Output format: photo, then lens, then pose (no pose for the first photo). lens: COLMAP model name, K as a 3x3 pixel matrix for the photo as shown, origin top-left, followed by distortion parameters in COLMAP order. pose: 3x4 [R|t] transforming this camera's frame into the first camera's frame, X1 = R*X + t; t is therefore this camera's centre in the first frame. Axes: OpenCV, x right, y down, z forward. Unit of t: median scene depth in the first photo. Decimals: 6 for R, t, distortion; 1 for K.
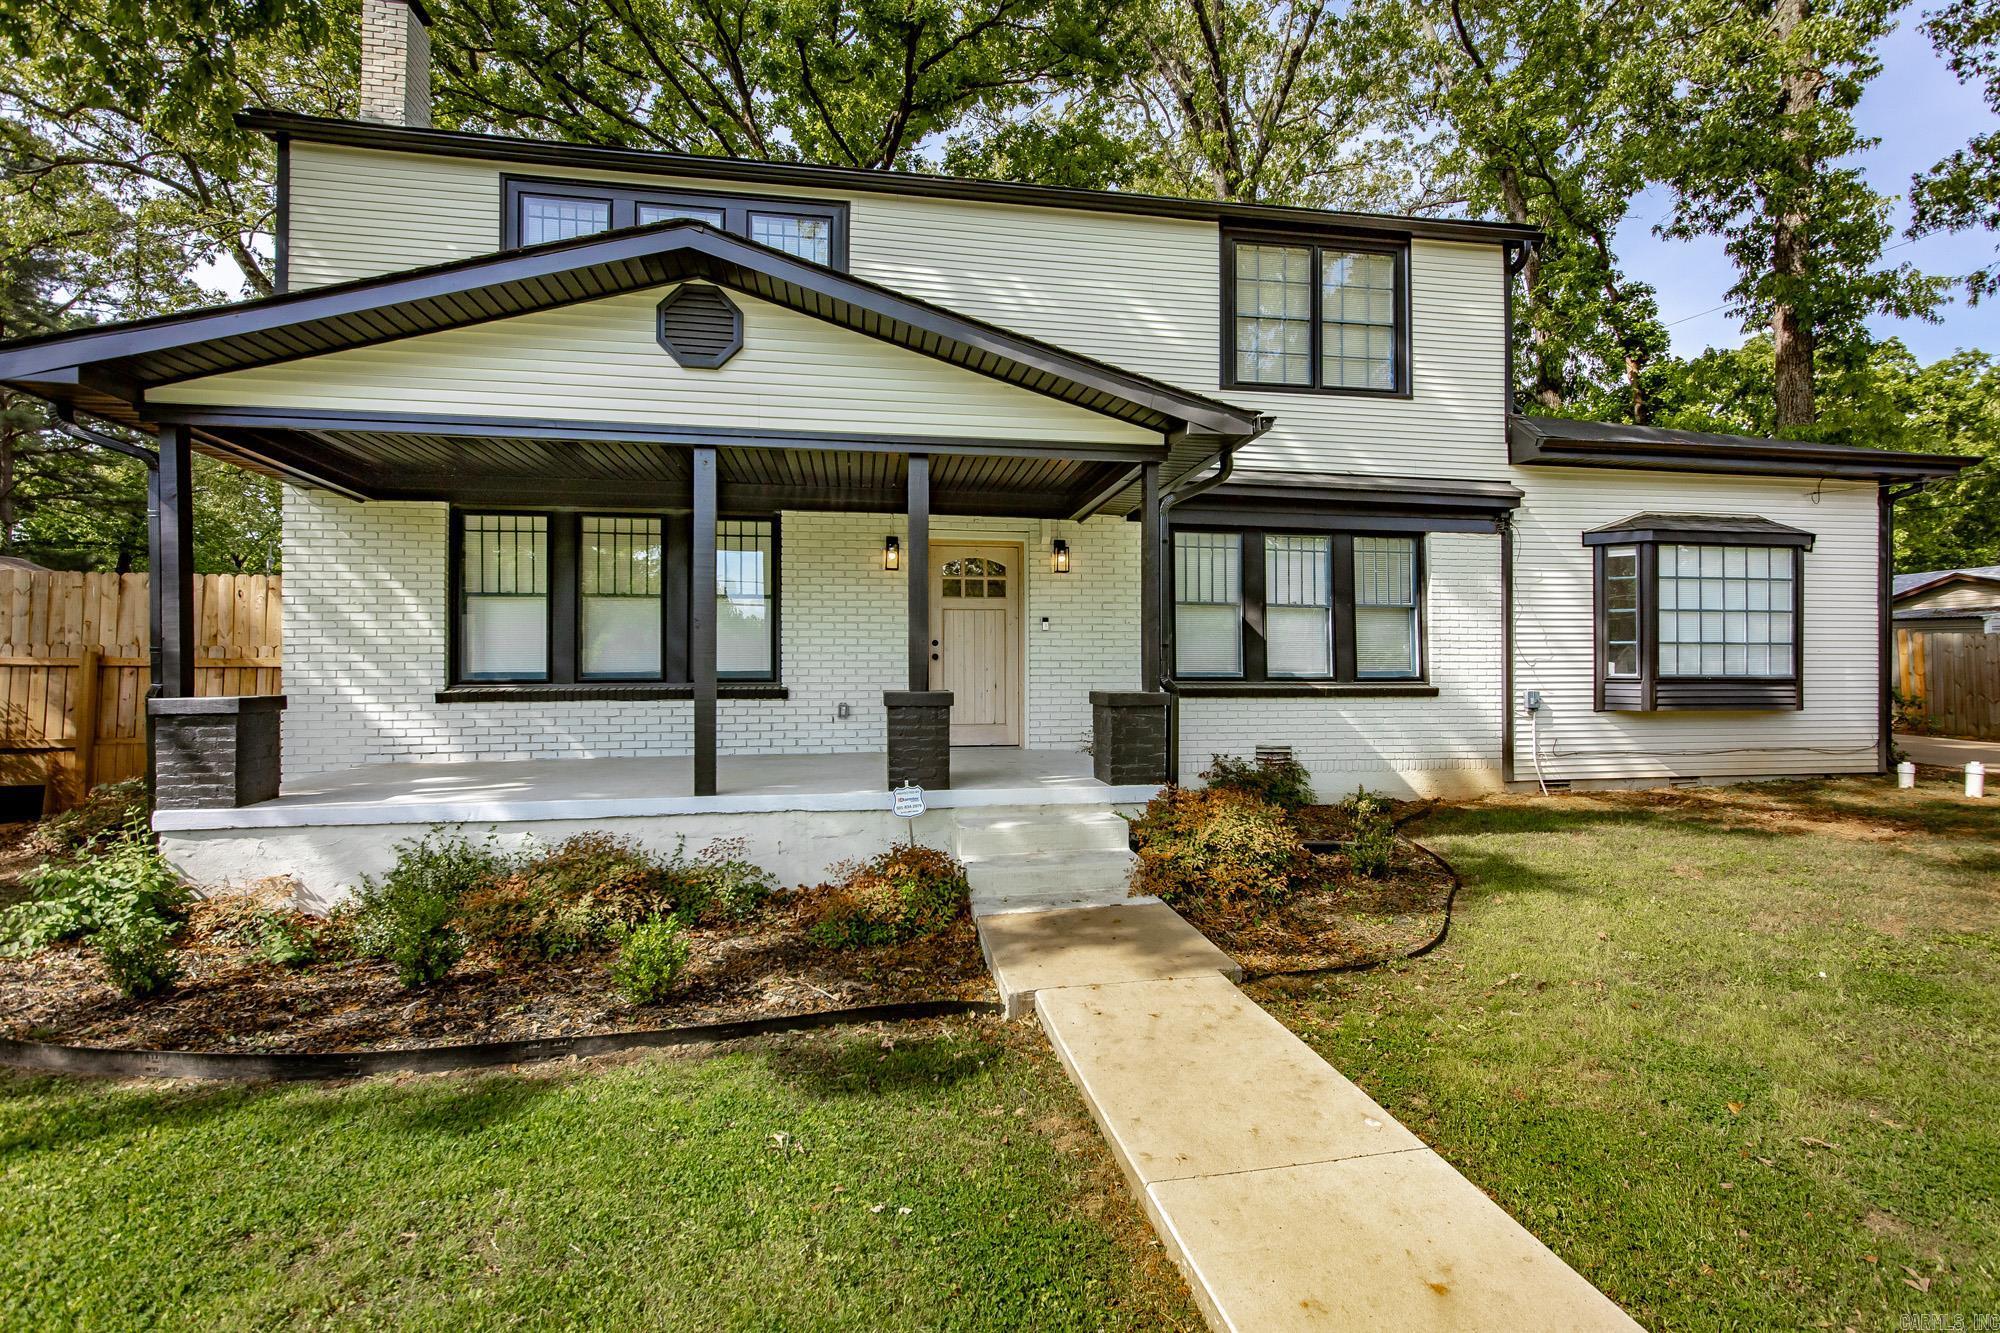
lens RADIAL K [[867.2, 0, 993.6], [0, 867.2, 665.1], [0, 0, 1]] dist [0.005080, -0.000258]
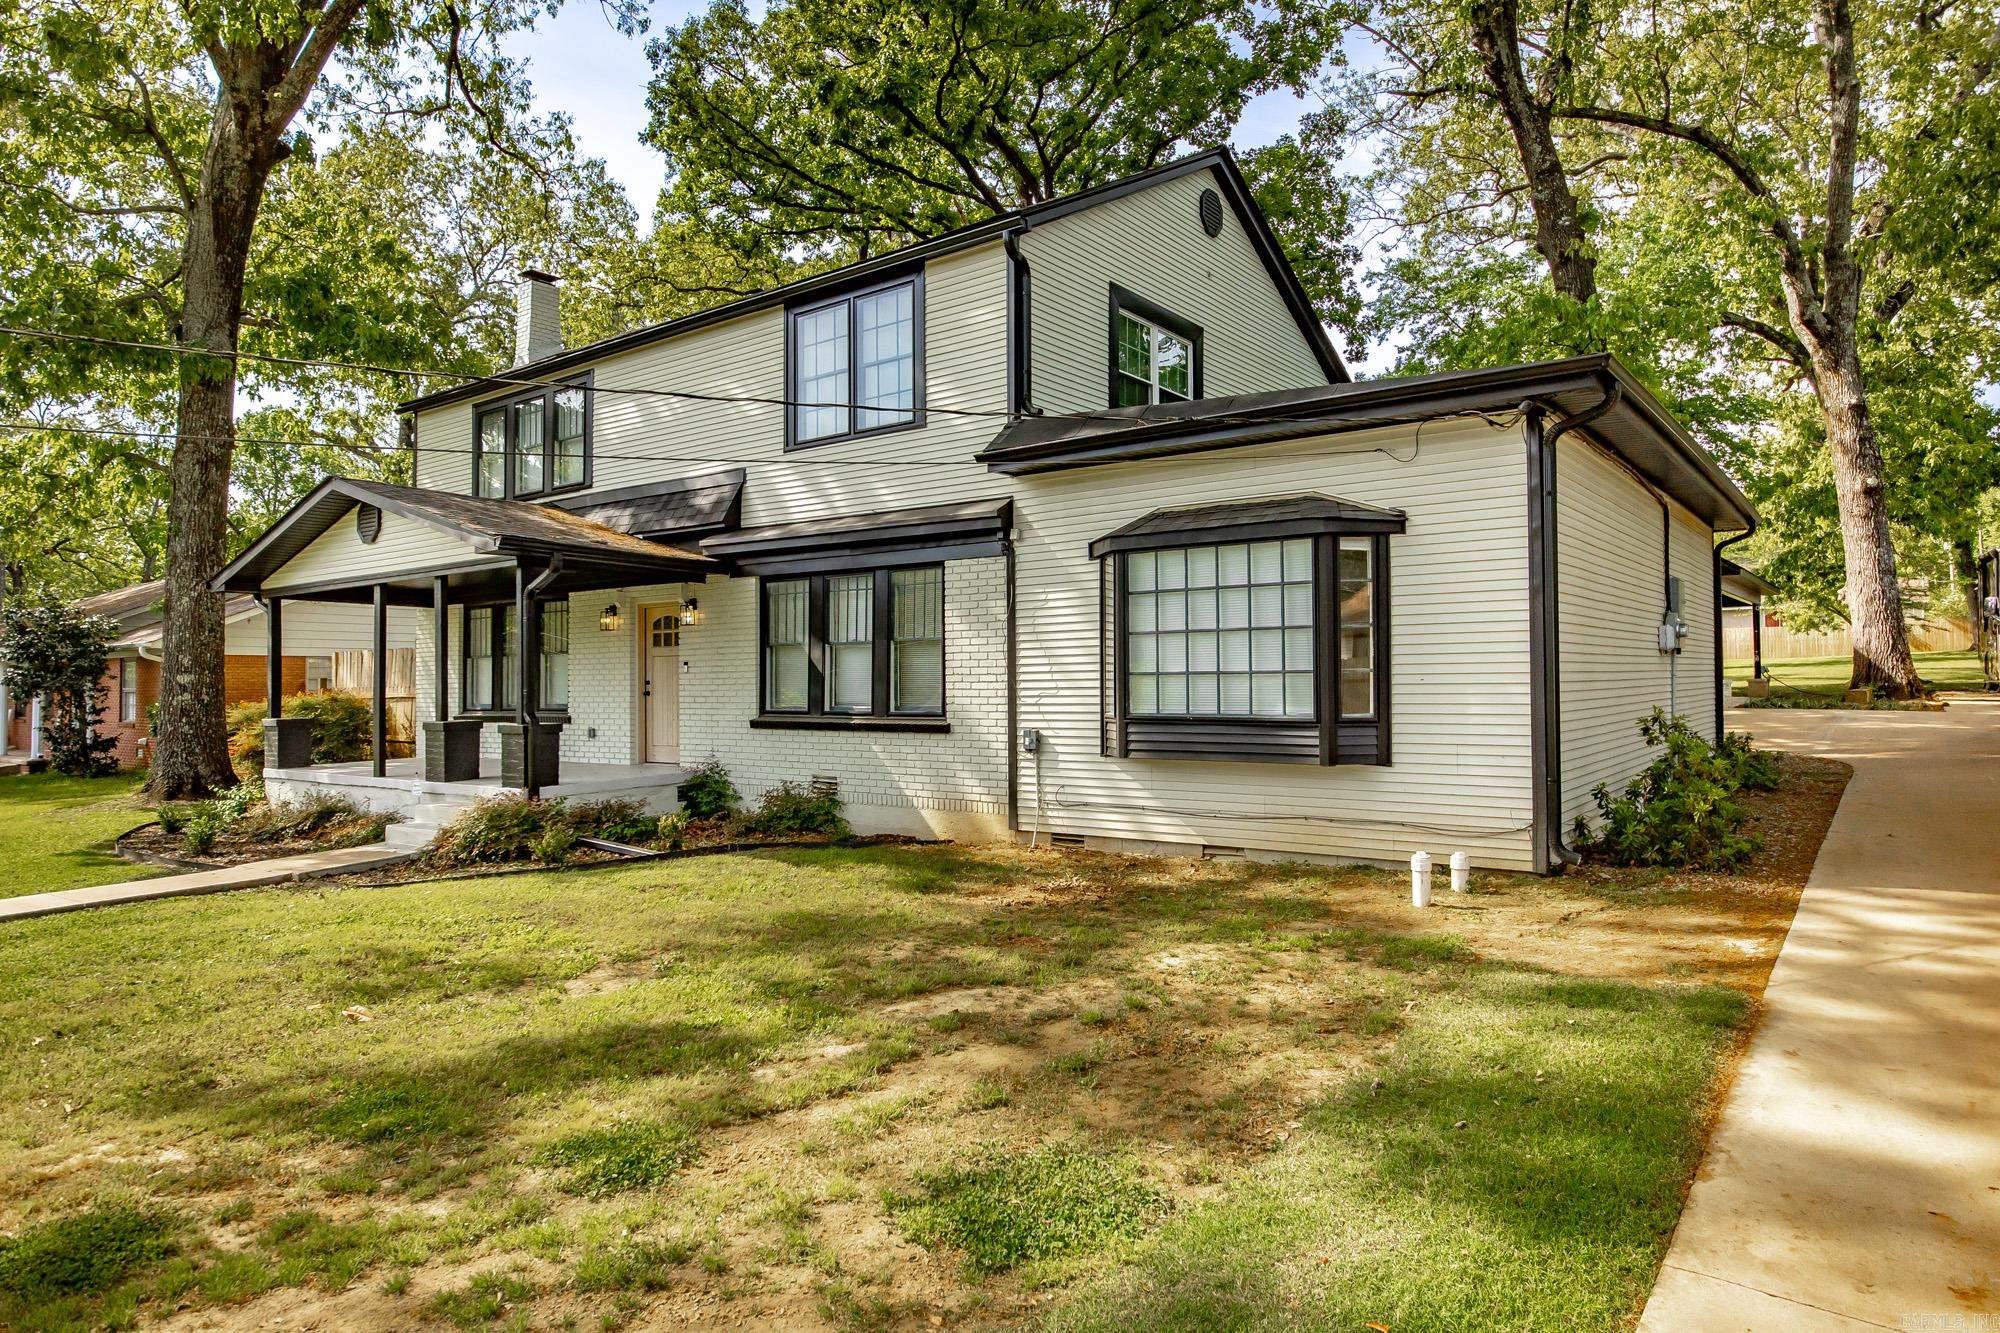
lens RADIAL K [[1183.9, 0, 1006.9], [0, 1183.9, 661.1], [0, 0, 1]] dist [-0.003262, 0.000118]
pose [[0.690183, -0.020255, -0.723352, 1.522055], [0.013634, 0.999795, -0.014987, -0.023343], [0.723507, 0.000482, 0.690317, 0.155485]]
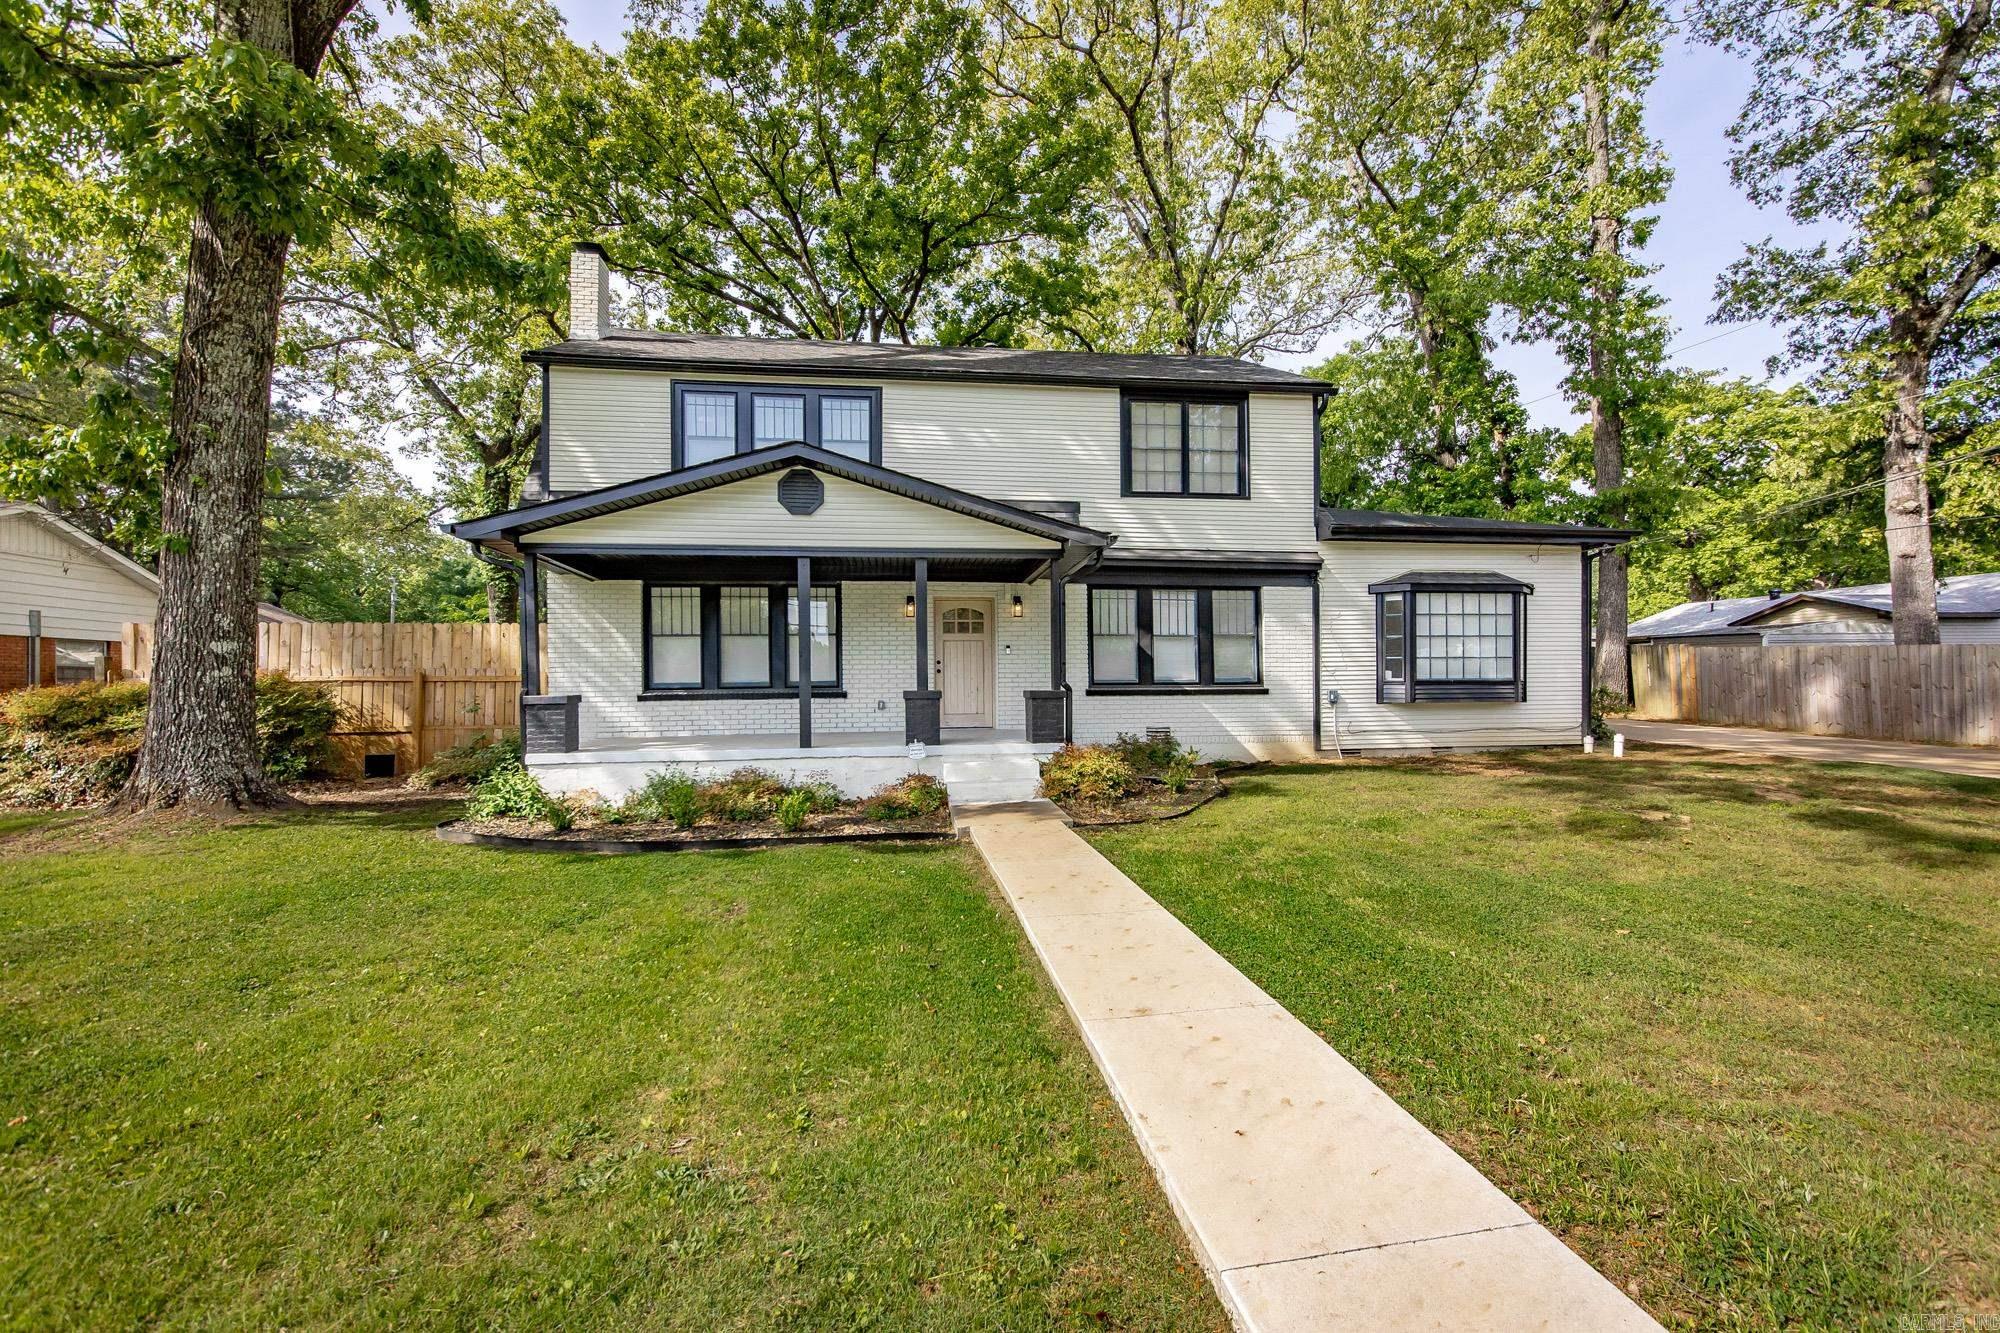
lens RADIAL K [[797.7, 0, 992.0], [0, 797.7, 682.0], [0, 0, 1]] dist [0.008445, 0.000338]
pose [[0.999332, -0.008312, -0.035585, 0.077388], [0.008454, 0.999957, 0.003828, 0.005218], [0.035552, -0.004126, 0.999359, -0.427041]]
